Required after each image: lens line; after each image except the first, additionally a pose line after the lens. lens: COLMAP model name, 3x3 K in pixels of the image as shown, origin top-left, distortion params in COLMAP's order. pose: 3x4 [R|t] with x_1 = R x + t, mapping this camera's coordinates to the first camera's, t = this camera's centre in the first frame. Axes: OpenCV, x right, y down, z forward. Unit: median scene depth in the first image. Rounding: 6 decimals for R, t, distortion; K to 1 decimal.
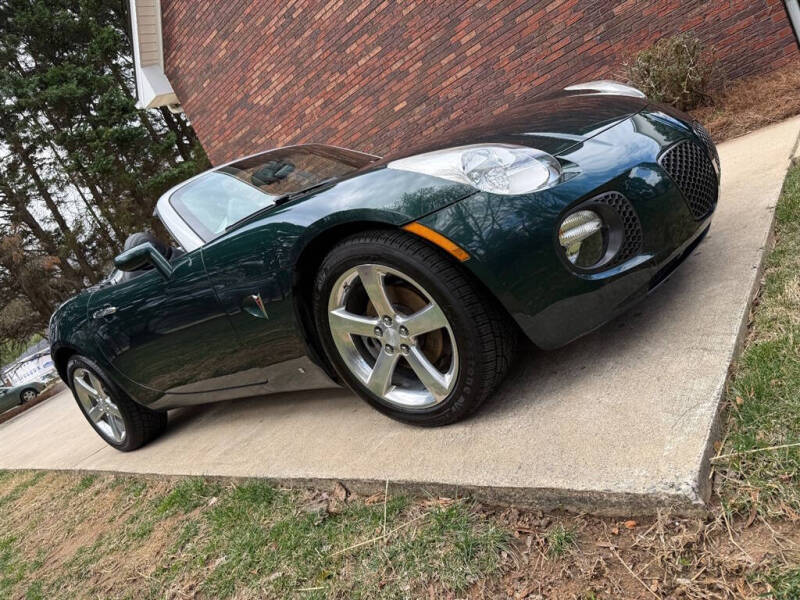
lens RADIAL K [[564.6, 0, 401.4], [0, 564.6, 299.2], [0, 0, 1]] dist [0.006070, -0.016439]
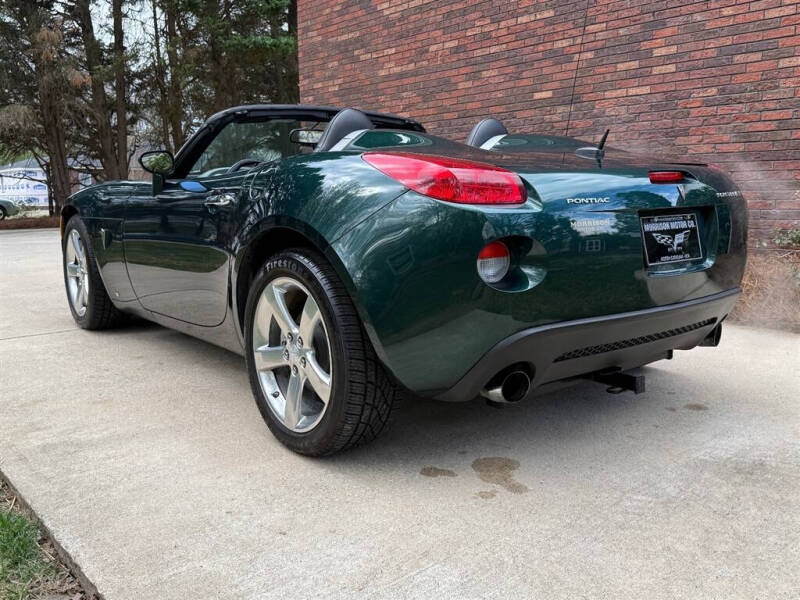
lens RADIAL K [[729.3, 0, 401.3], [0, 729.3, 296.7], [0, 0, 1]] dist [0.000452, 0.000000]
pose [[0.891078, 0.444798, -0.090188, 0.107151], [-0.444090, 0.895516, 0.028887, -0.148559], [0.093614, 0.014311, 0.995506, 0.103918]]
